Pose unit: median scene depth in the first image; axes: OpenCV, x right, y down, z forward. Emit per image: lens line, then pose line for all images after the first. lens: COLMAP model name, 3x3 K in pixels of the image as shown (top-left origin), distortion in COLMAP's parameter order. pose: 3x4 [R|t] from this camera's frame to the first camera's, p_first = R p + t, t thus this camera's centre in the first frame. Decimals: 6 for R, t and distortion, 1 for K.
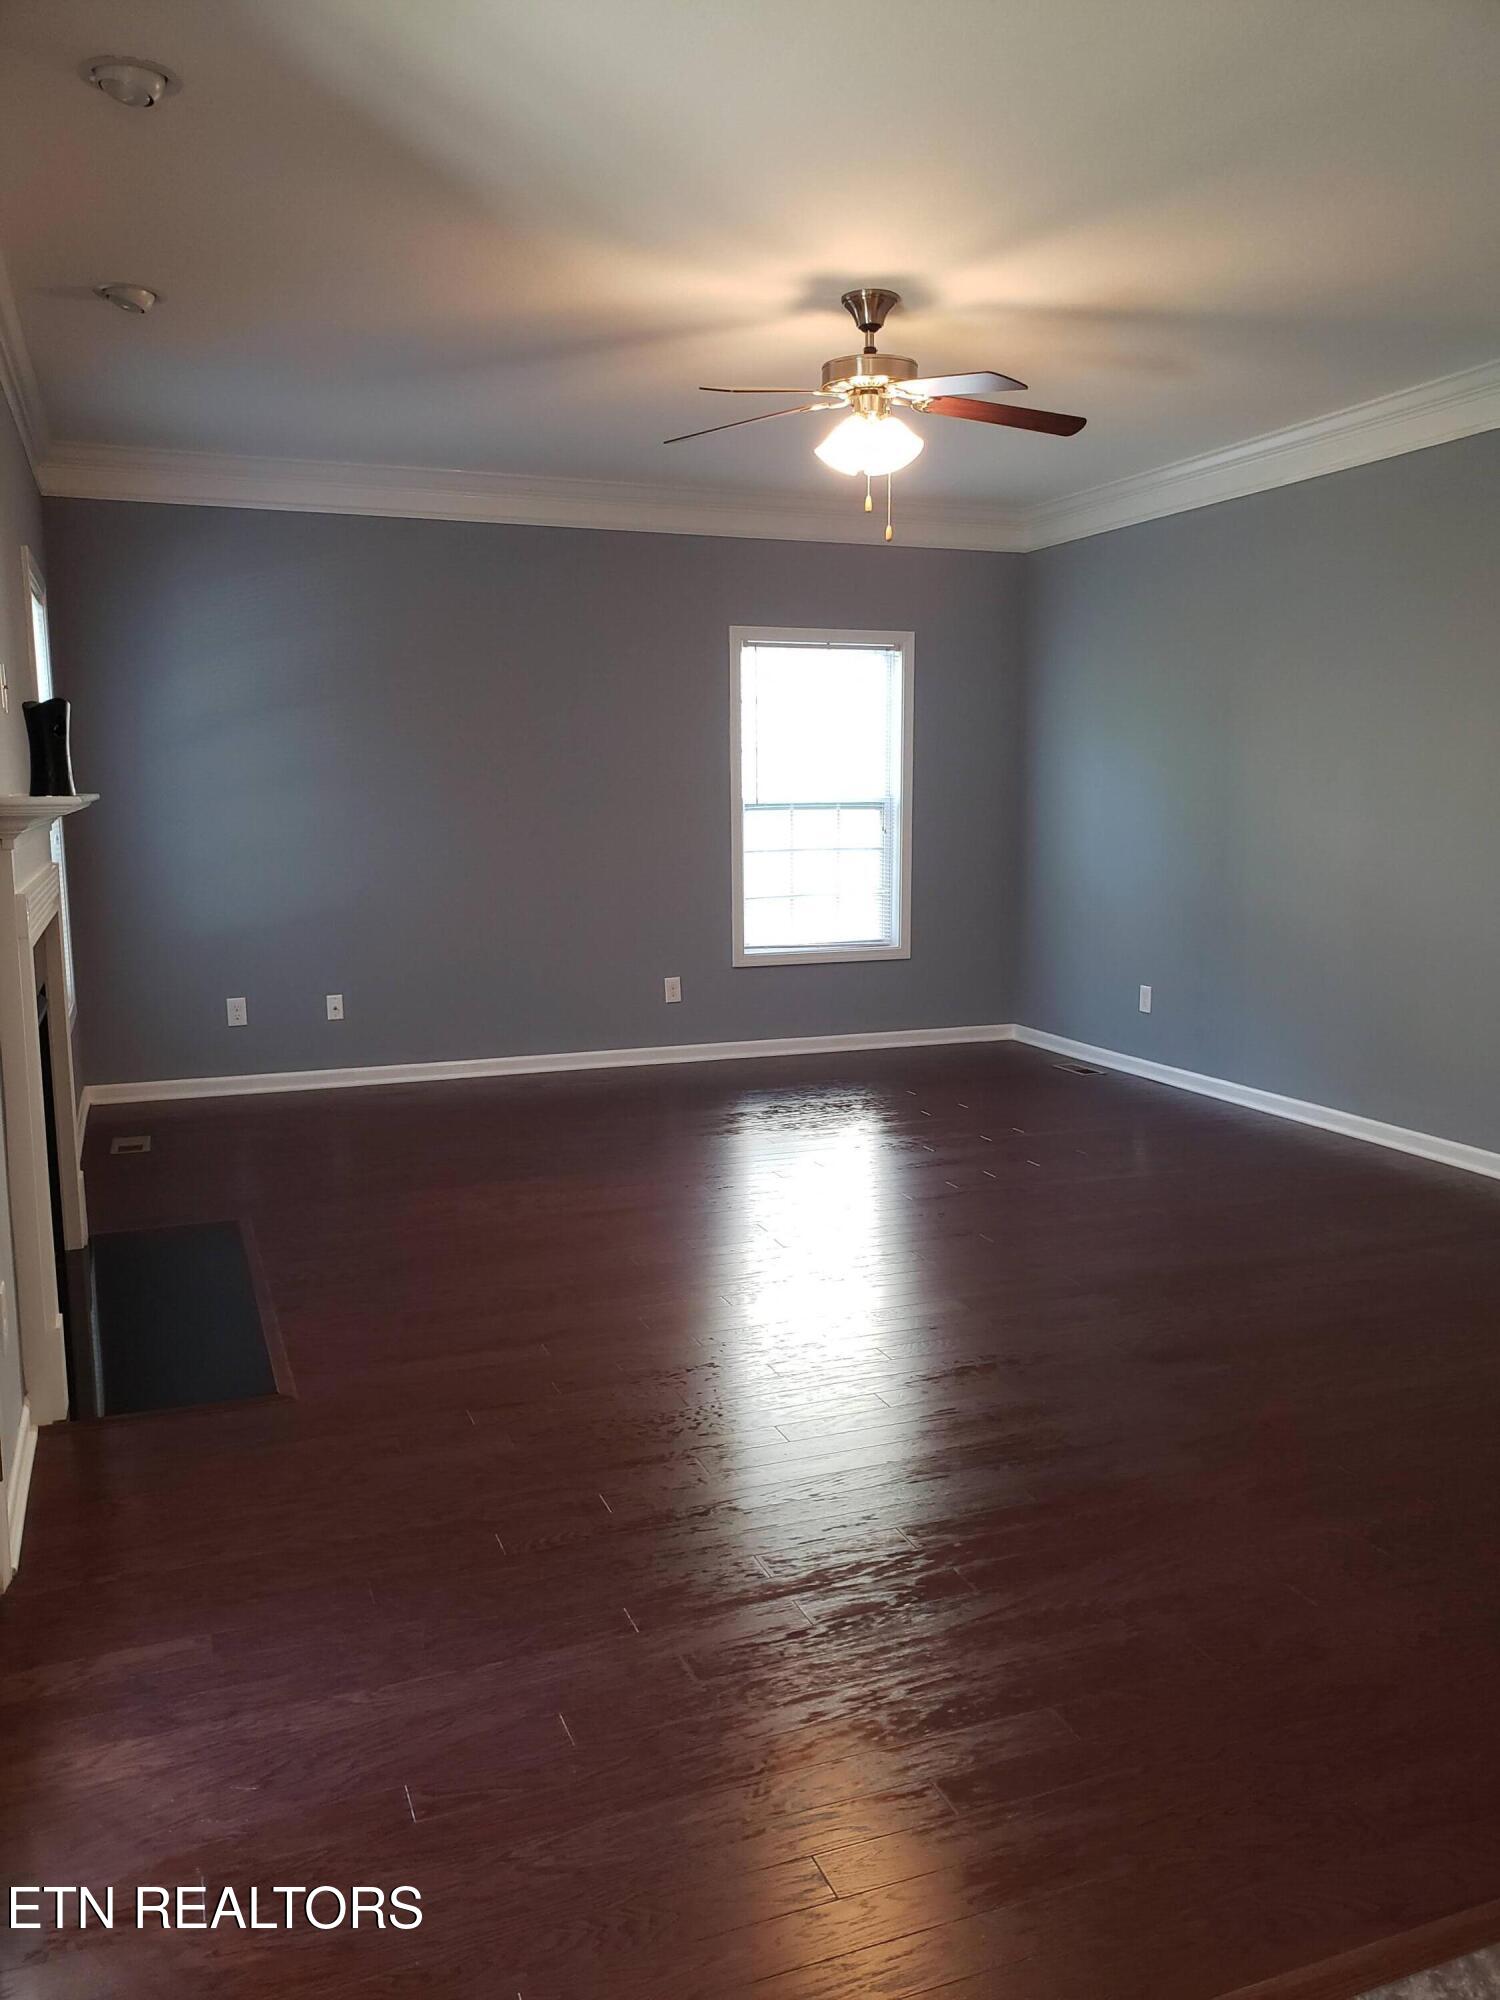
lens RADIAL K [[1528.5, 0, 748.7], [0, 1528.5, 1086.4], [0, 0, 1]] dist [-0.041772, -0.001137]
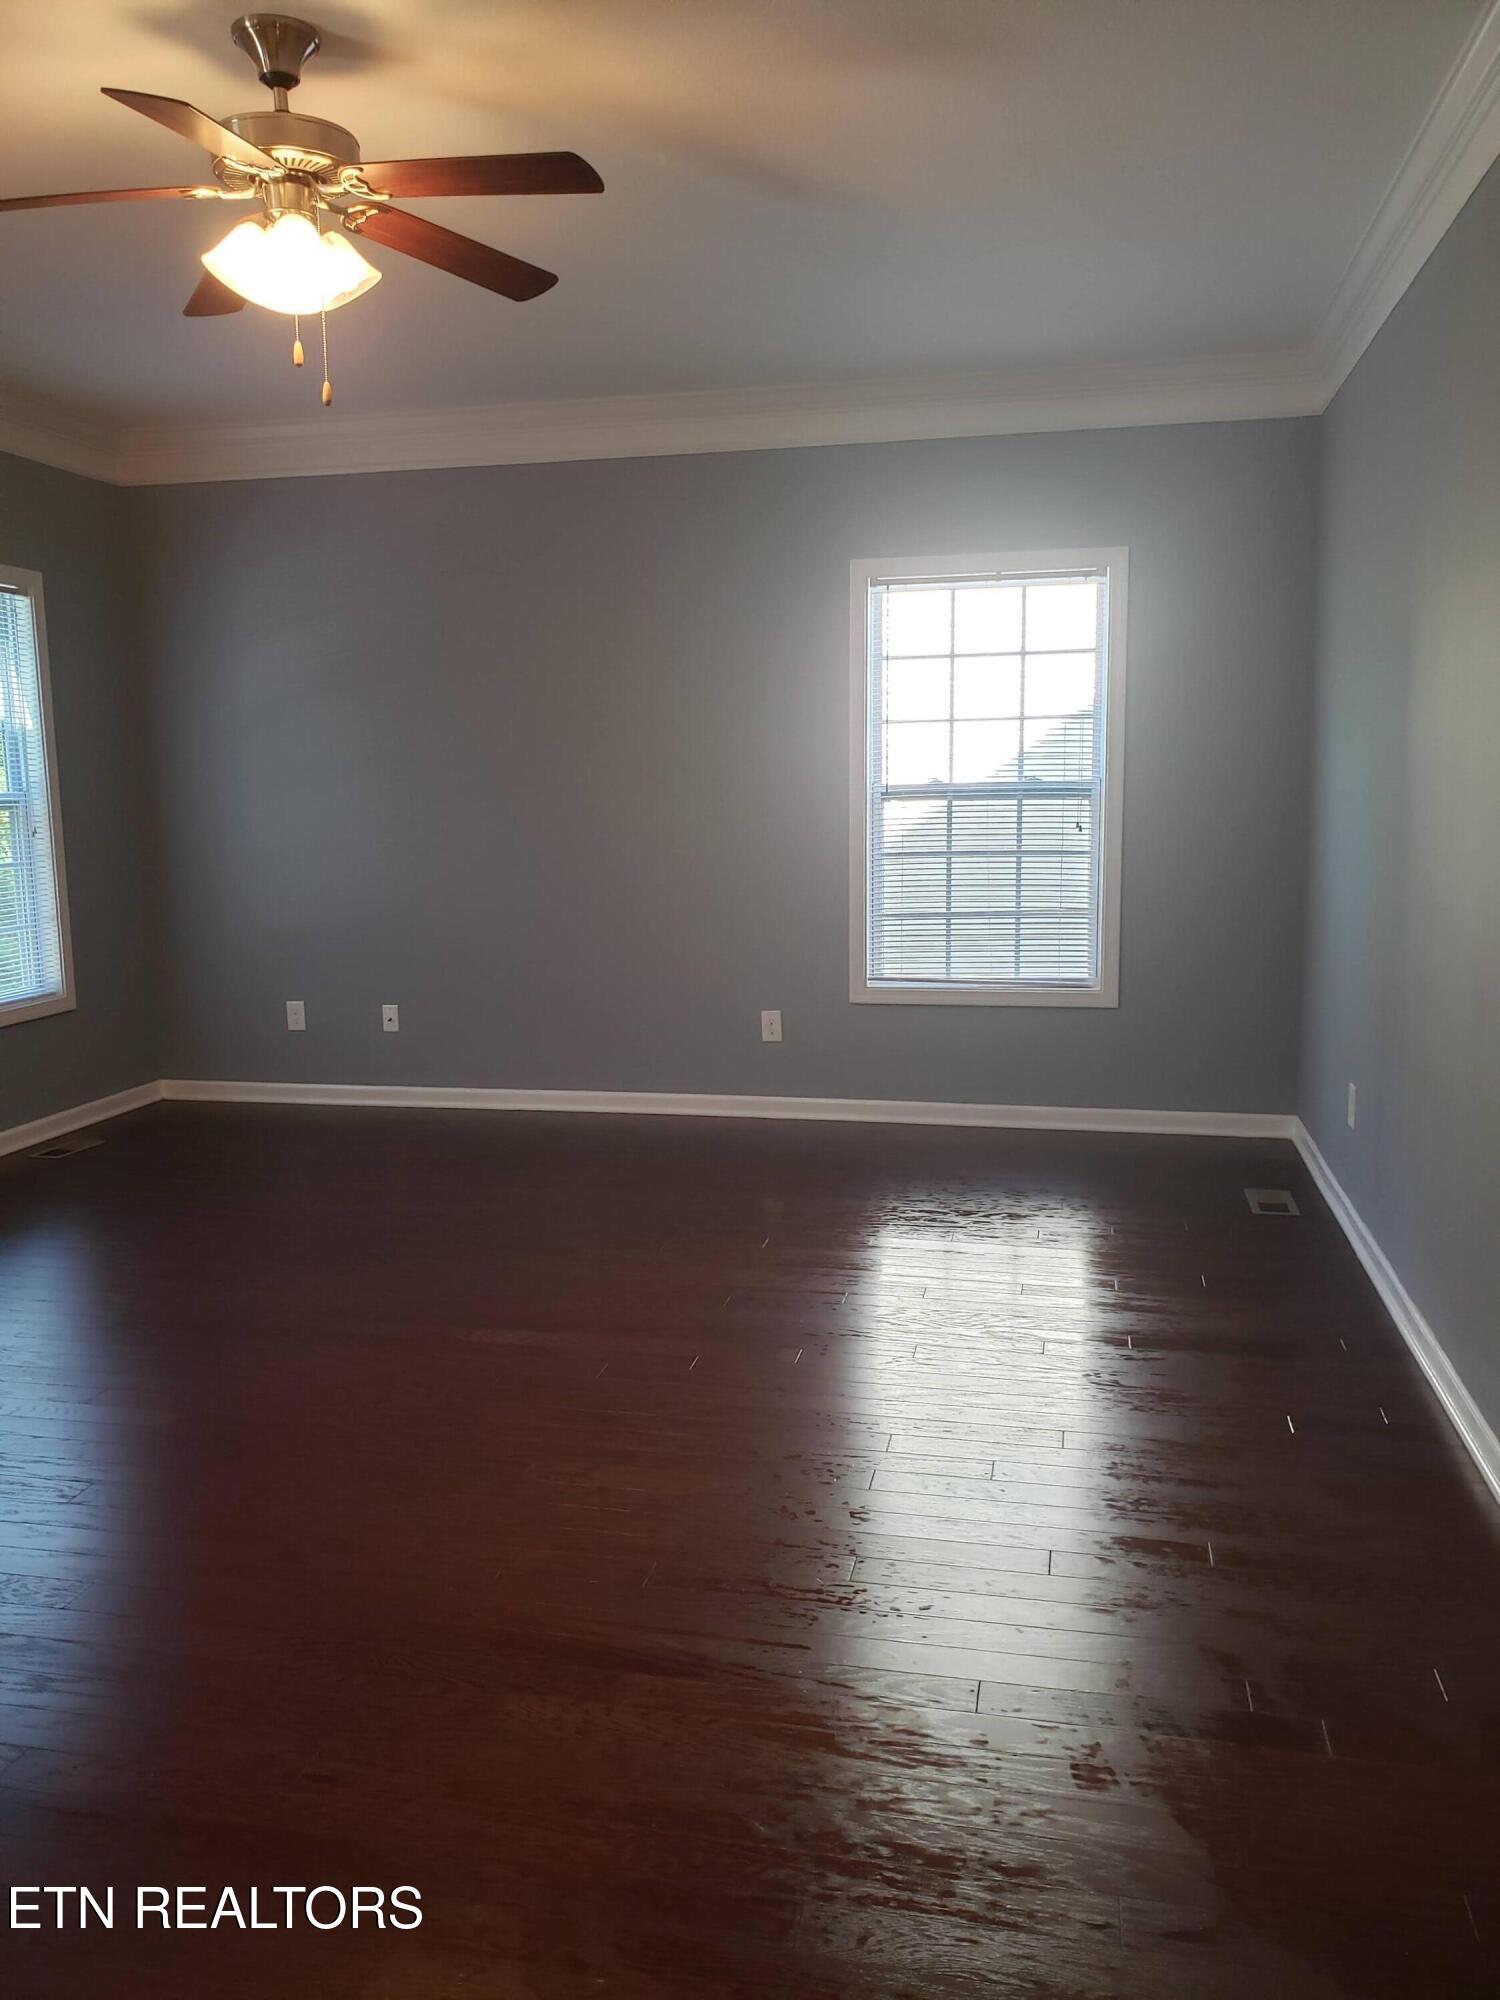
lens RADIAL K [[1569.0, 0, 749.6], [0, 1569.0, 1014.1], [0, 0, 1]] dist [0.006846, 0.019614]
pose [[0.839780, 0.073627, -0.537912, 0.382122], [-0.094649, 0.995444, -0.011512, -0.060565], [0.534613, 0.060580, 0.842923, 0.317311]]
